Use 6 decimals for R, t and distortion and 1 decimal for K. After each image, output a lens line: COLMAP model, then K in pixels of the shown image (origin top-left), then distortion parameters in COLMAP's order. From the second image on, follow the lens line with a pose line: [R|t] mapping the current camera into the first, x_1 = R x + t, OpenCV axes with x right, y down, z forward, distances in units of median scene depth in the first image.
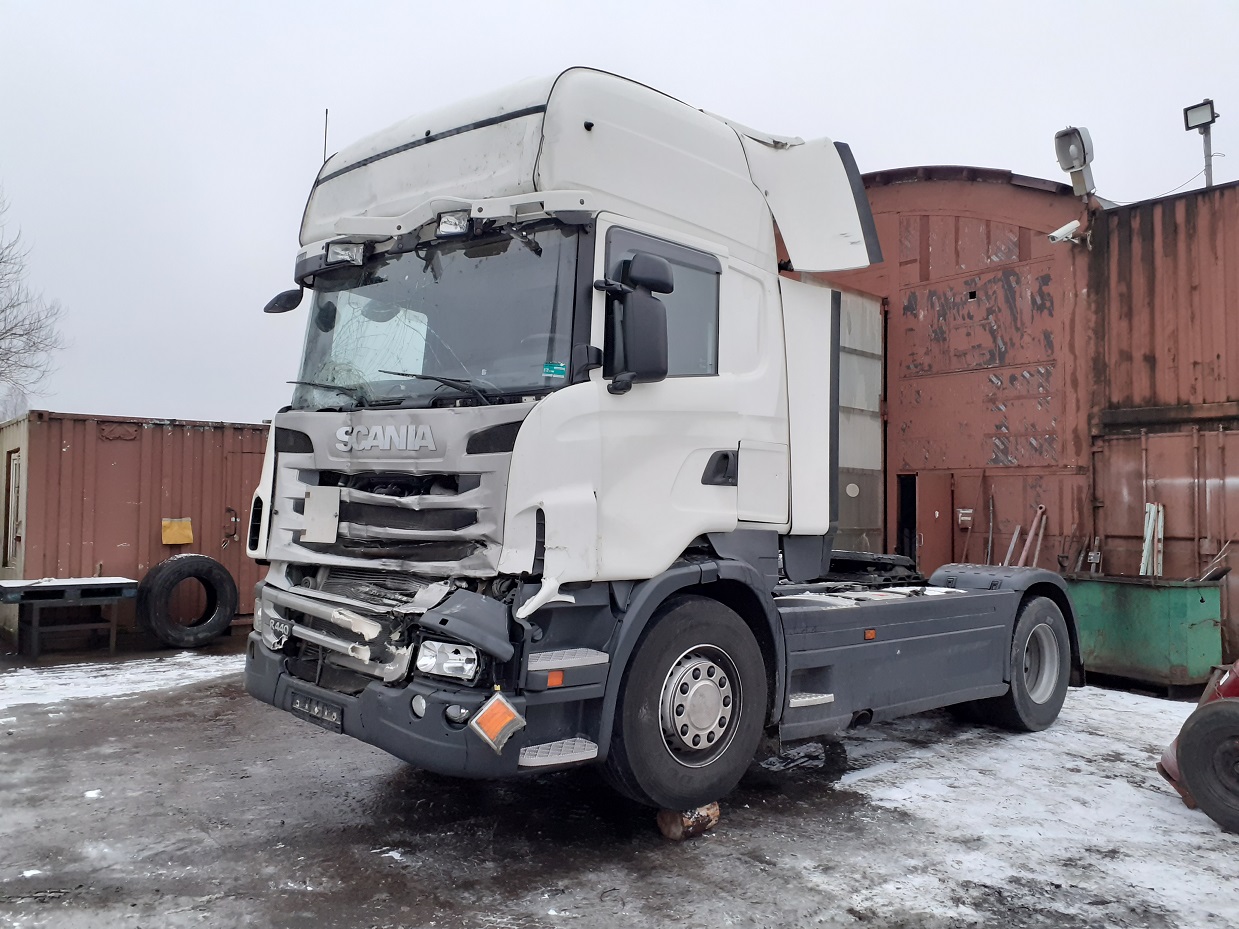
lens RADIAL K [[983.4, 0, 615.3], [0, 983.4, 463.3], [0, 0, 1]] dist [0.086382, -0.096274]
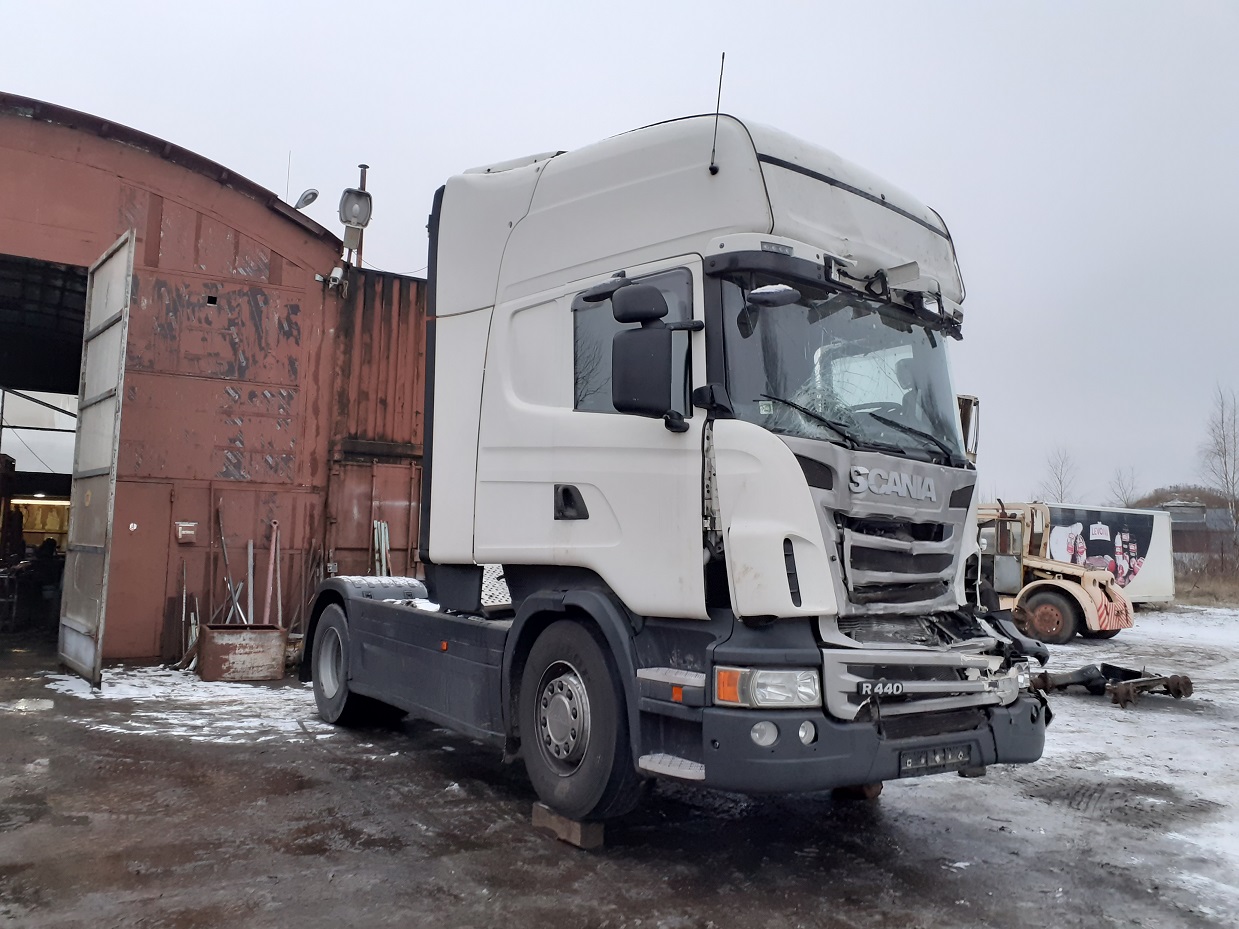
lens RADIAL K [[983.4, 0, 615.3], [0, 983.4, 463.3], [0, 0, 1]] dist [0.086382, -0.096274]
pose [[0.161786, 0.063145, 0.984804, -0.552395], [-0.071017, 0.996108, -0.052203, 0.011385], [-0.984267, -0.061492, 0.165640, 0.477420]]
